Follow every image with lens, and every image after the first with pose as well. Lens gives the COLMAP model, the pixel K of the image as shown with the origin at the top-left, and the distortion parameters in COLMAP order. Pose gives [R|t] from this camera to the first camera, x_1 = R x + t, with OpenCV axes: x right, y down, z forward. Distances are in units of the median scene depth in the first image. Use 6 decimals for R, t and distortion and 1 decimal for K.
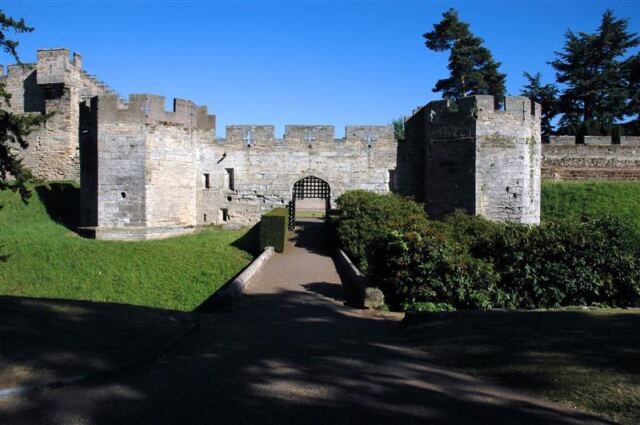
lens RADIAL K [[496.9, 0, 328.7], [0, 496.9, 217.7], [0, 0, 1]] dist [-0.150211, 0.115516]
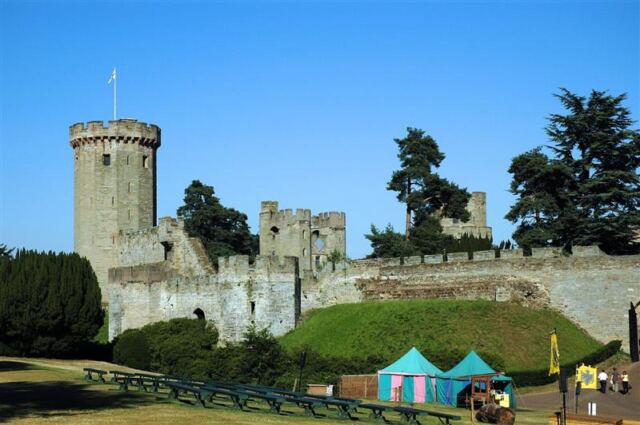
lens RADIAL K [[1336.1, 0, 320.0], [0, 1336.1, 213.4], [0, 0, 1]] dist [0.108714, 0.000000]
pose [[0.578130, -0.079613, -0.812051, 3.695512], [-0.003114, 0.995006, -0.099767, 0.040754], [0.815938, 0.060208, 0.574995, -1.163160]]
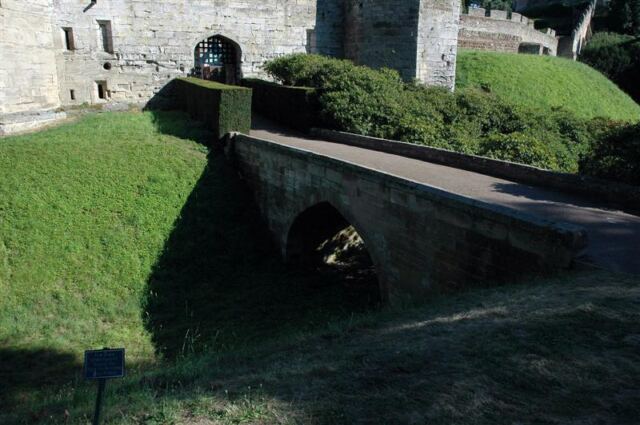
lens RADIAL K [[496.9, 0, 321.4], [0, 496.9, 216.8], [0, 0, 1]] dist [-0.150211, 0.115516]
pose [[0.870579, -0.137246, 0.472499, -0.287401], [0.010969, 0.965484, 0.260232, -0.005899], [-0.491906, -0.221370, 0.842036, 0.234806]]
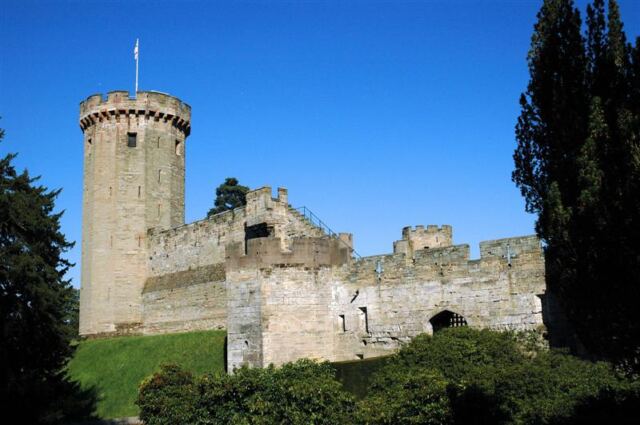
lens RADIAL K [[762.6, 0, 320.2], [0, 762.6, 212.7], [0, 0, 1]] dist [-0.040718, 0.000000]
pose [[0.749553, -0.145037, -0.645860, 0.627590], [0.016227, 0.979434, -0.201114, 0.005090], [0.661746, 0.140265, 0.736491, -0.055437]]
